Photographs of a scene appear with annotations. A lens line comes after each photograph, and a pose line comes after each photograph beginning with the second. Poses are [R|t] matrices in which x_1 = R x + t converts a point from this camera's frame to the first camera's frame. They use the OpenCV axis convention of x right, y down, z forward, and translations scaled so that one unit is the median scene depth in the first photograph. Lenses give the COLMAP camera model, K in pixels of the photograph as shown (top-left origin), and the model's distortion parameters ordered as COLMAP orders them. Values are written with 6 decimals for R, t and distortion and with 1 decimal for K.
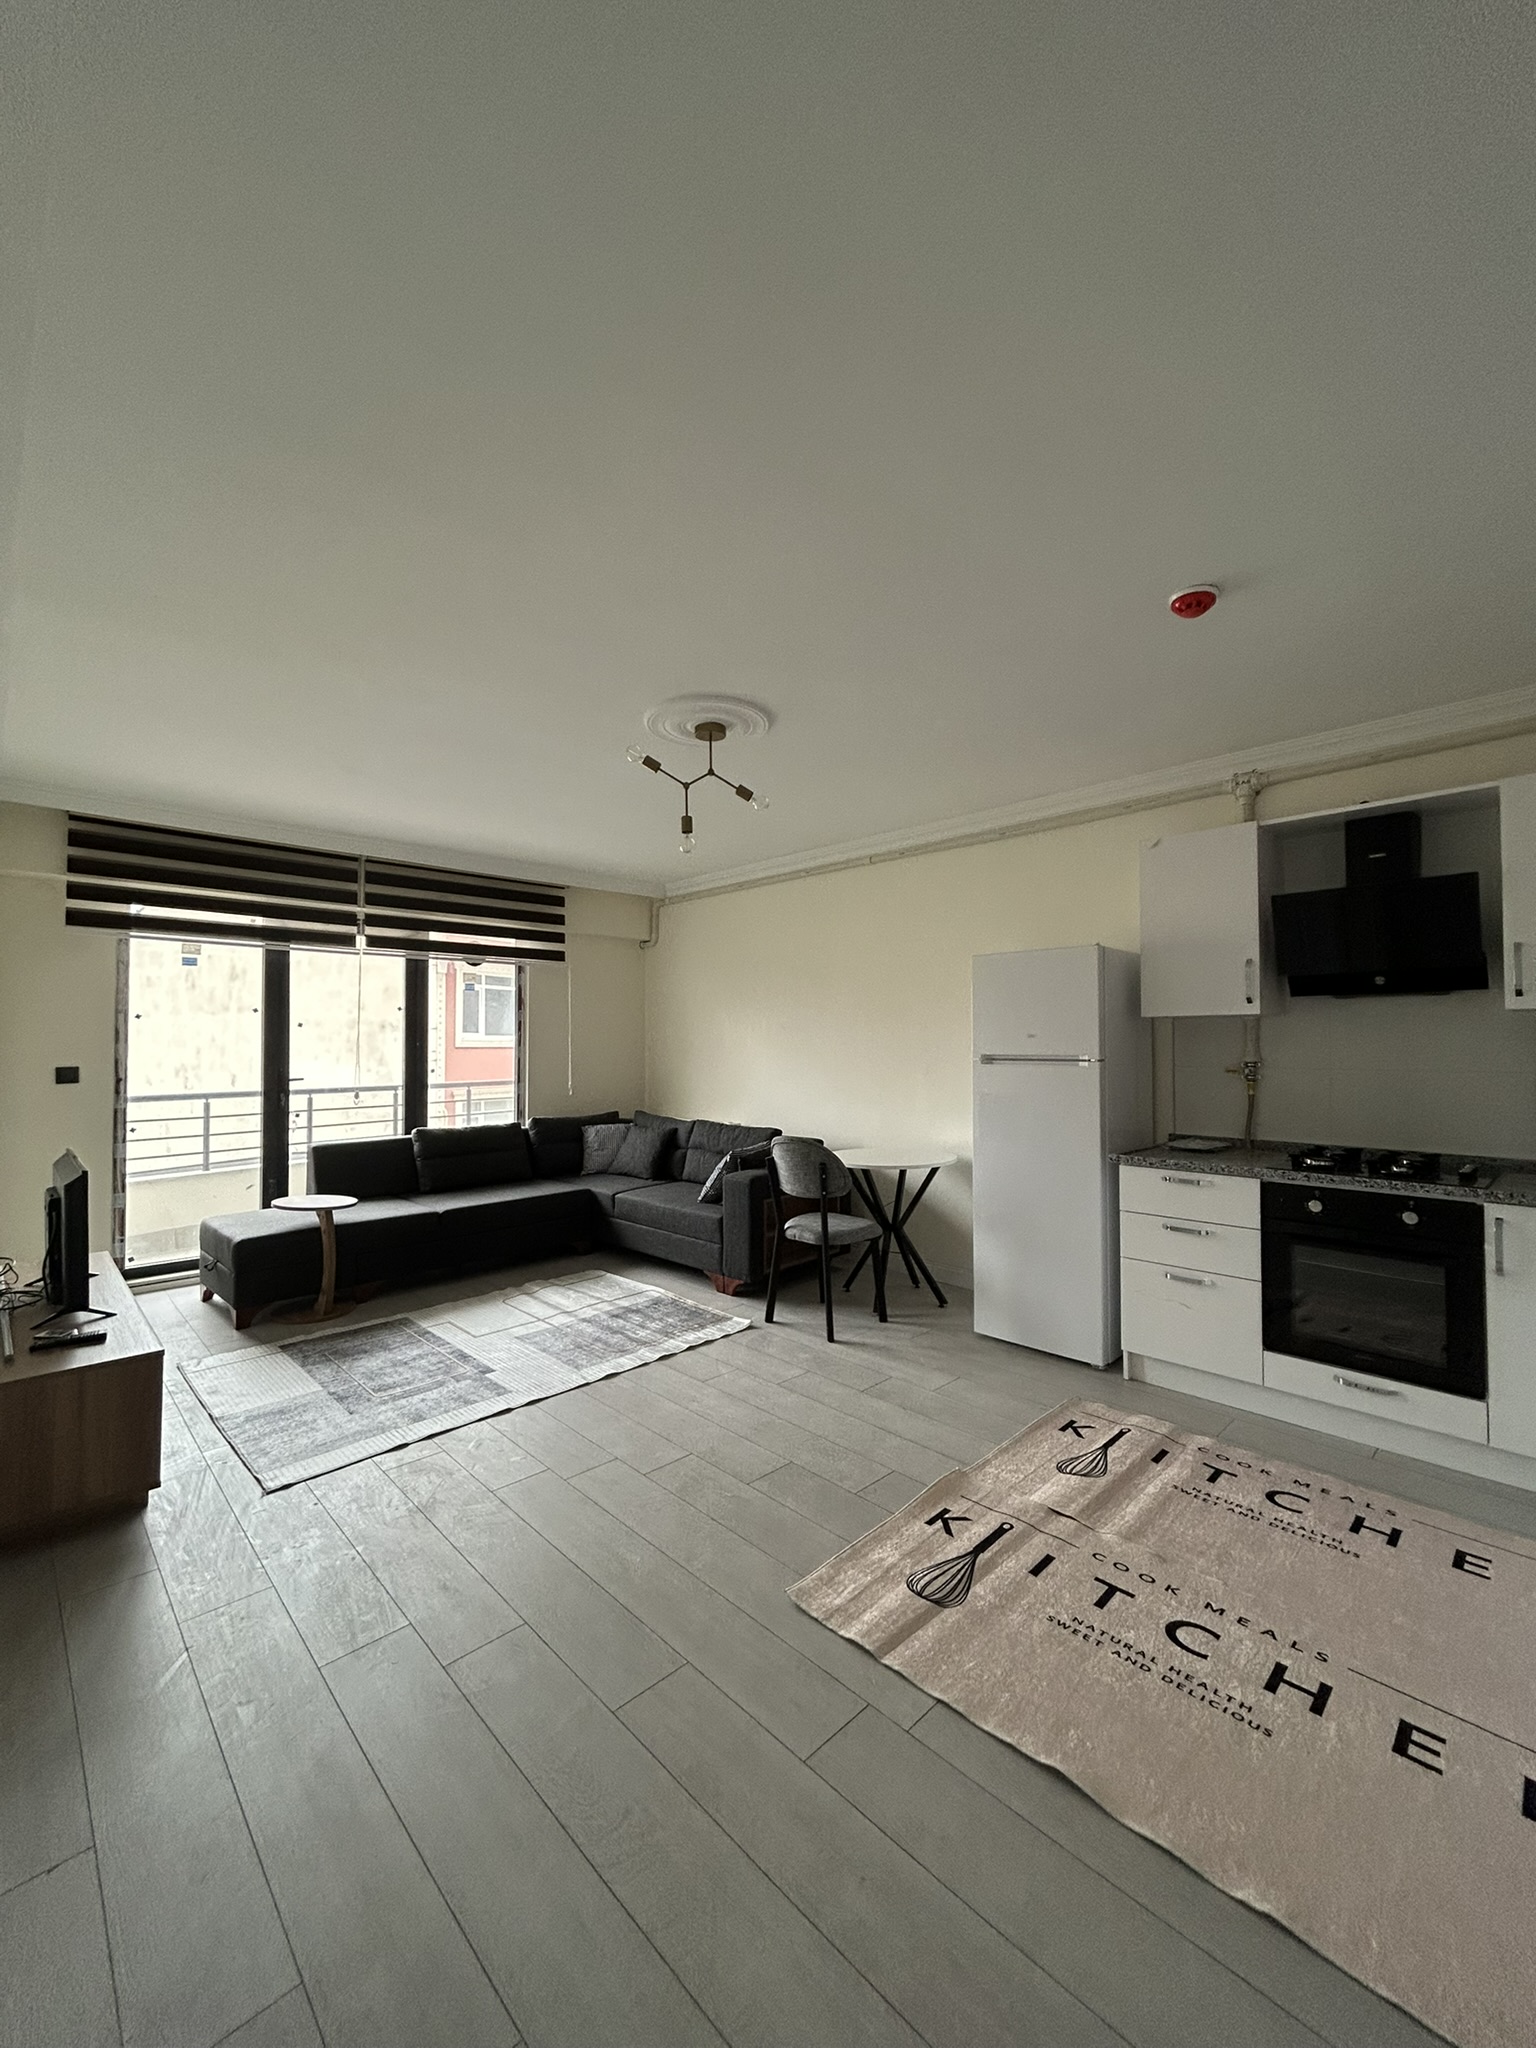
lens RADIAL K [[821.2, 0, 767.5], [0, 821.2, 1025.8], [0, 0, 1]] dist [-0.014114, 0.009382]
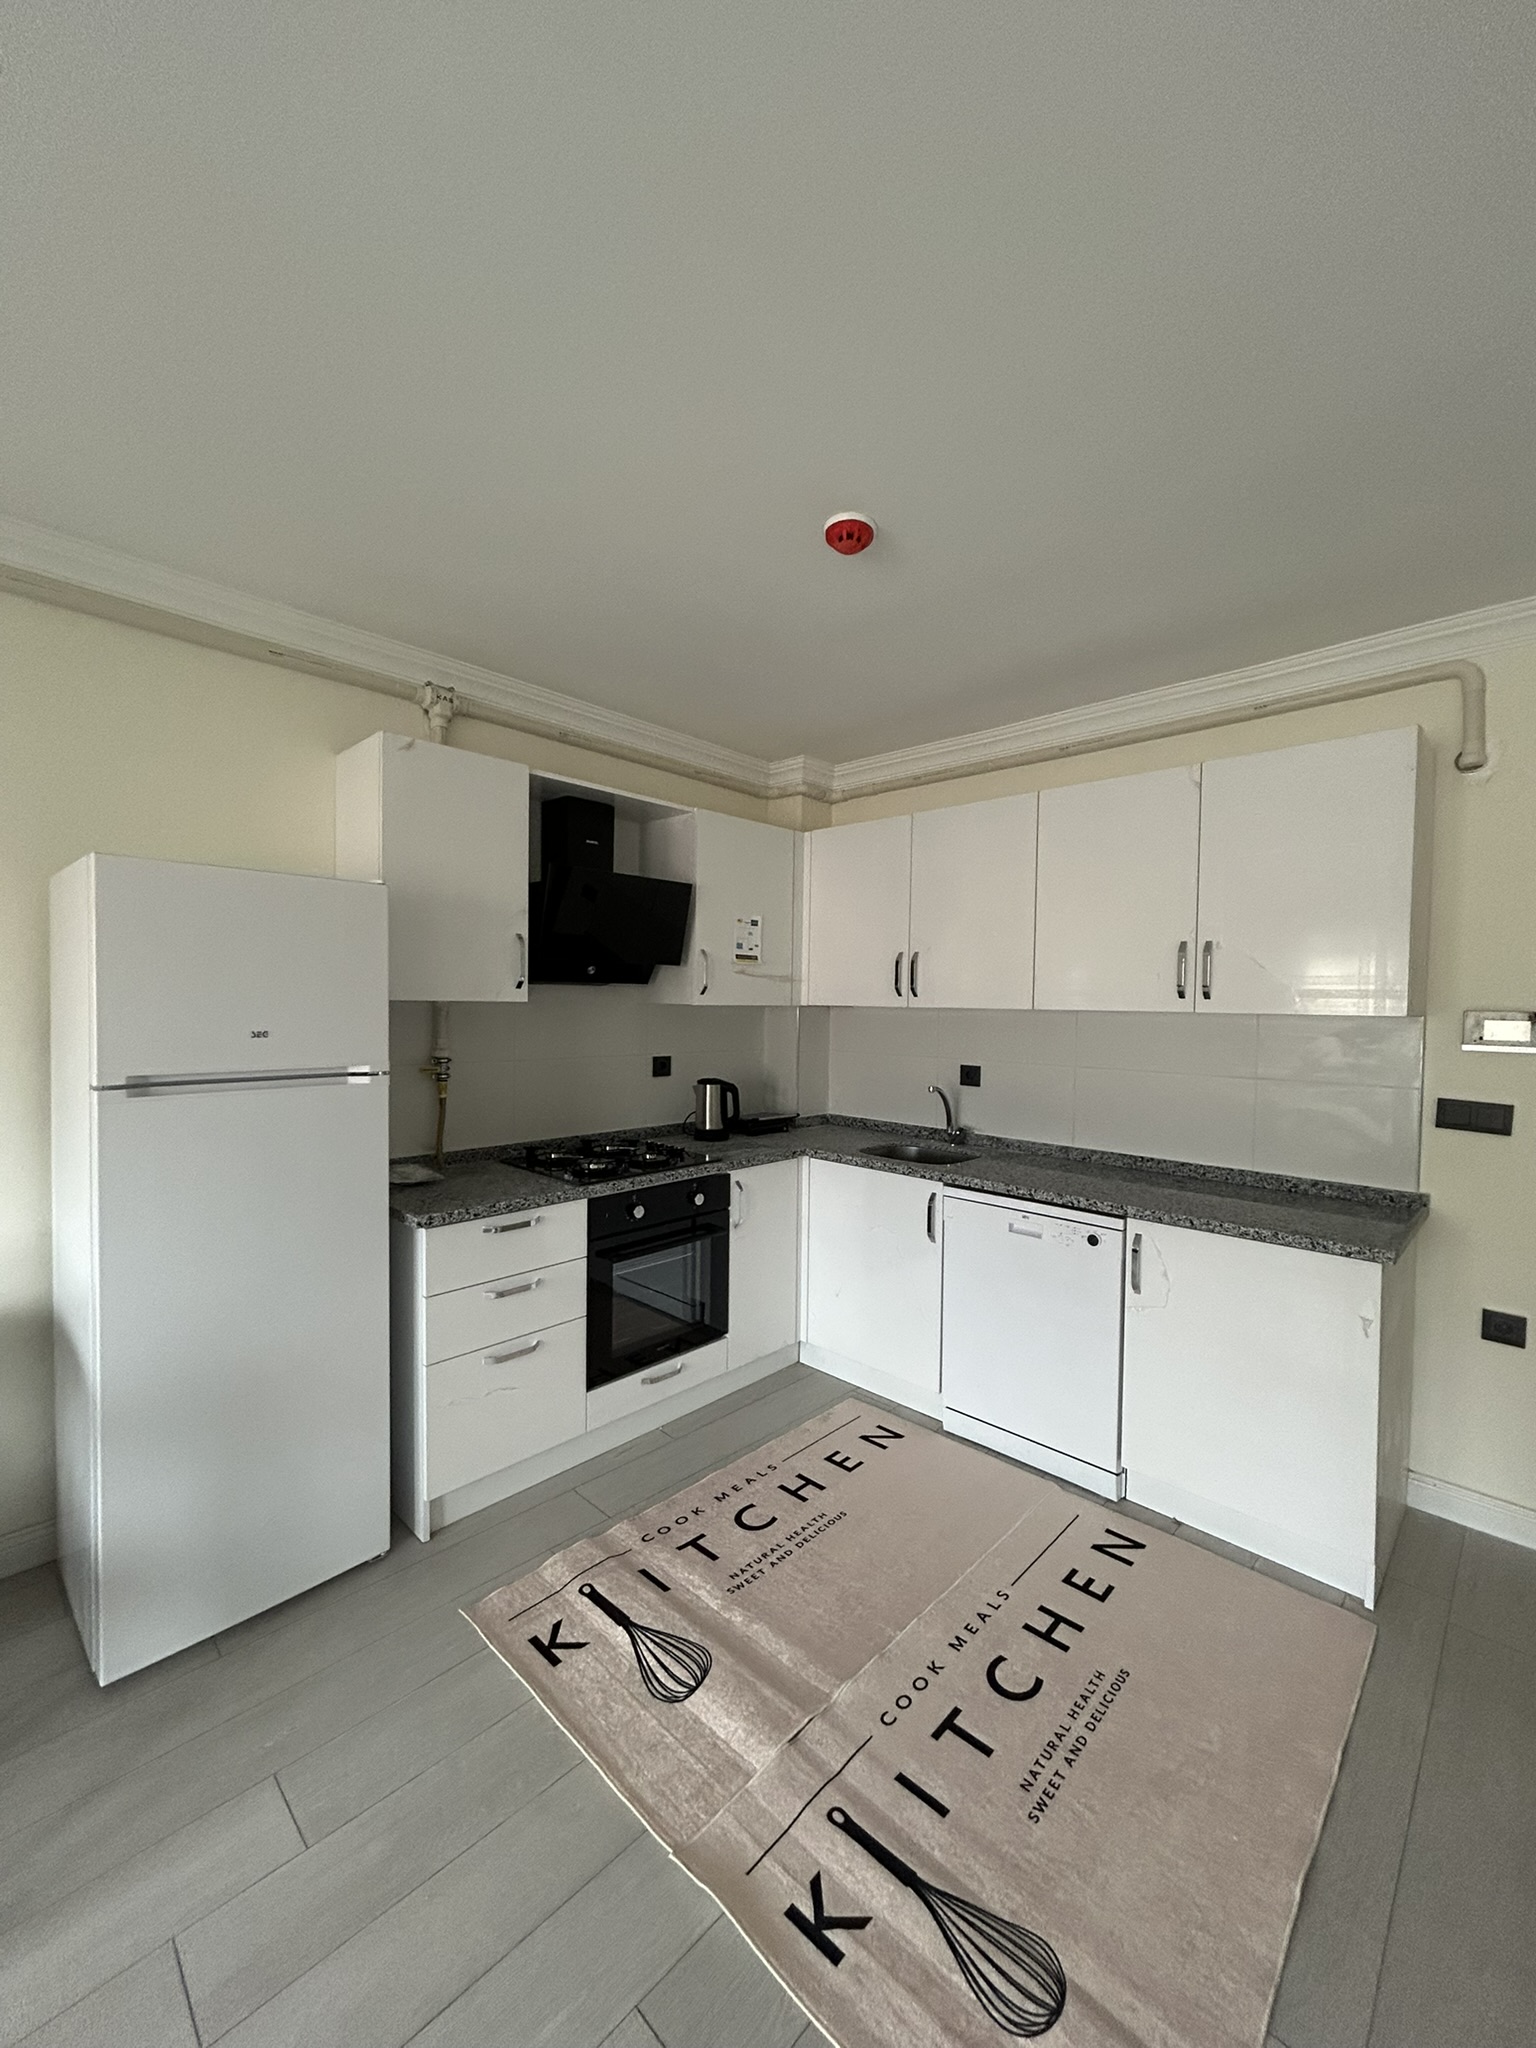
lens RADIAL K [[825.2, 0, 767.1], [0, 825.2, 1024.6], [0, 0, 1]] dist [0.000345, 0.000151]
pose [[-0.034143, -0.028234, 0.999018, -0.228673], [-0.037503, 0.998933, 0.026950, -0.021163], [-0.998713, -0.036546, -0.035165, 0.732017]]
